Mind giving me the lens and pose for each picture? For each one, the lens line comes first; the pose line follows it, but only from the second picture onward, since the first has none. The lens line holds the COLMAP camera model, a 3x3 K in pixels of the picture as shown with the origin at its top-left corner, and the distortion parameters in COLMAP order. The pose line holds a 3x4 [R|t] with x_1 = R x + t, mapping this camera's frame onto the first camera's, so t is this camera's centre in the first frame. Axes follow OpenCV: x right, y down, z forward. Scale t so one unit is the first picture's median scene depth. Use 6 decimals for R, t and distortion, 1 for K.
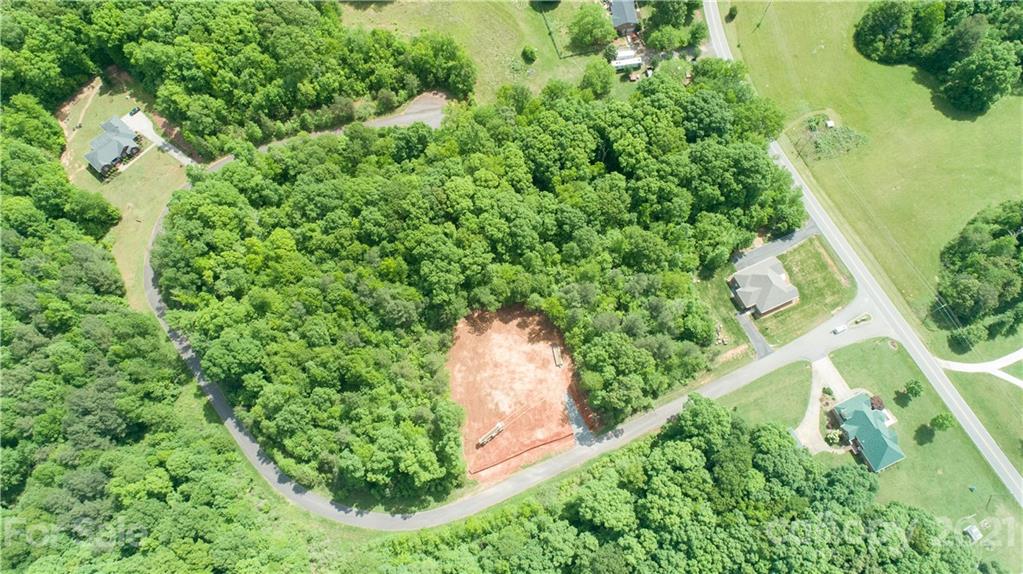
lens RADIAL K [[677.2, 0, 510.3], [0, 677.2, 289.9], [0, 0, 1]] dist [0.010696, 0.009826]
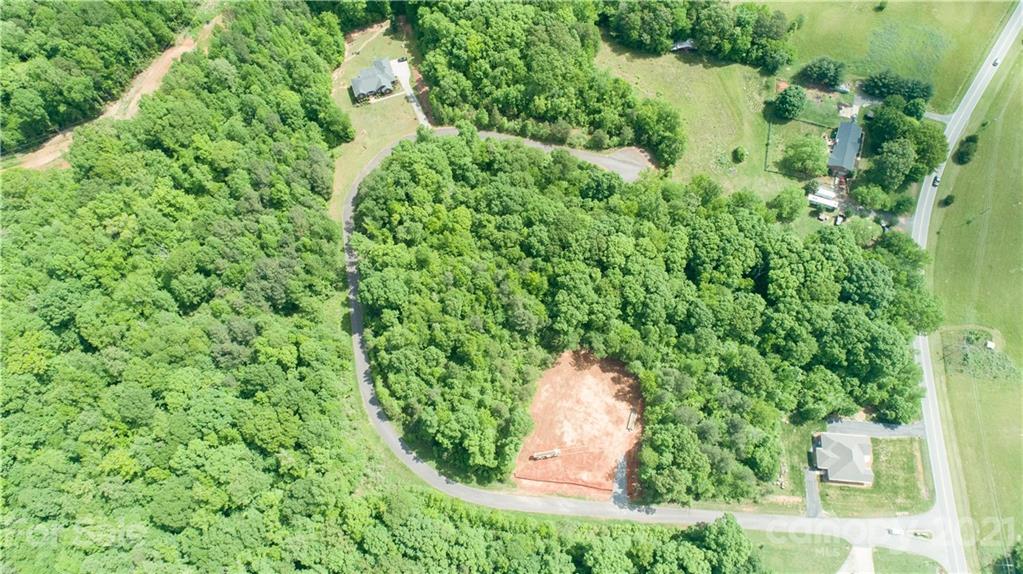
lens RADIAL K [[677.2, 0, 511.0], [0, 677.2, 291.0], [0, 0, 1]] dist [0.010696, 0.009826]
pose [[0.876156, 0.447904, -0.178136, -0.000998], [-0.447828, 0.893088, 0.042946, -0.049584], [0.178327, 0.042147, 0.983068, -0.123489]]
